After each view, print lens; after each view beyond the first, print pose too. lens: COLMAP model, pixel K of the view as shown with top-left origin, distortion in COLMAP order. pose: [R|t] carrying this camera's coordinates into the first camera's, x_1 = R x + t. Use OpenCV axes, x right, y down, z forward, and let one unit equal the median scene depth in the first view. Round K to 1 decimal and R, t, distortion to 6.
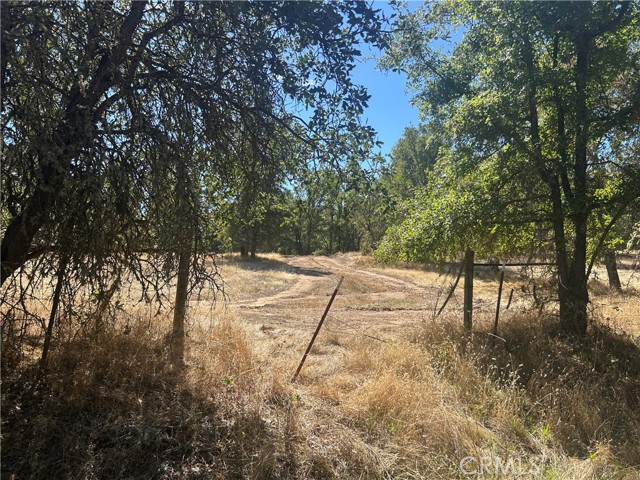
lens RADIAL K [[486.8, 0, 320.6], [0, 486.8, 241.5], [0, 0, 1]] dist [0.065318, -0.070215]
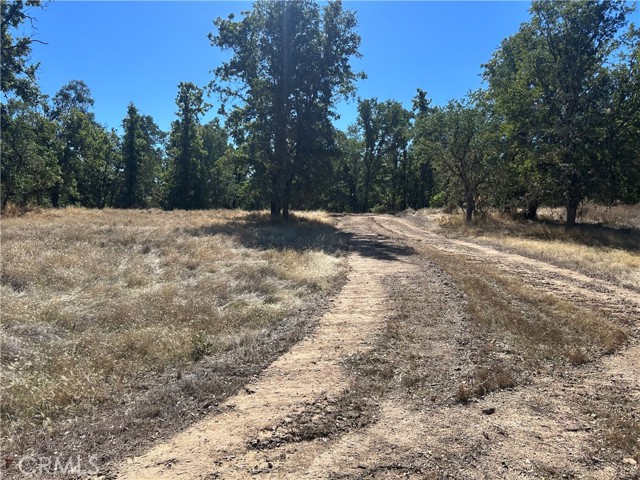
lens RADIAL K [[486.8, 0, 317.9], [0, 486.8, 236.7], [0, 0, 1]] dist [0.065318, -0.070215]
pose [[0.992810, 0.004946, -0.119602, -0.009880], [0.004836, 0.996673, 0.081359, 0.004115], [0.119607, -0.081352, 0.989483, 0.285741]]
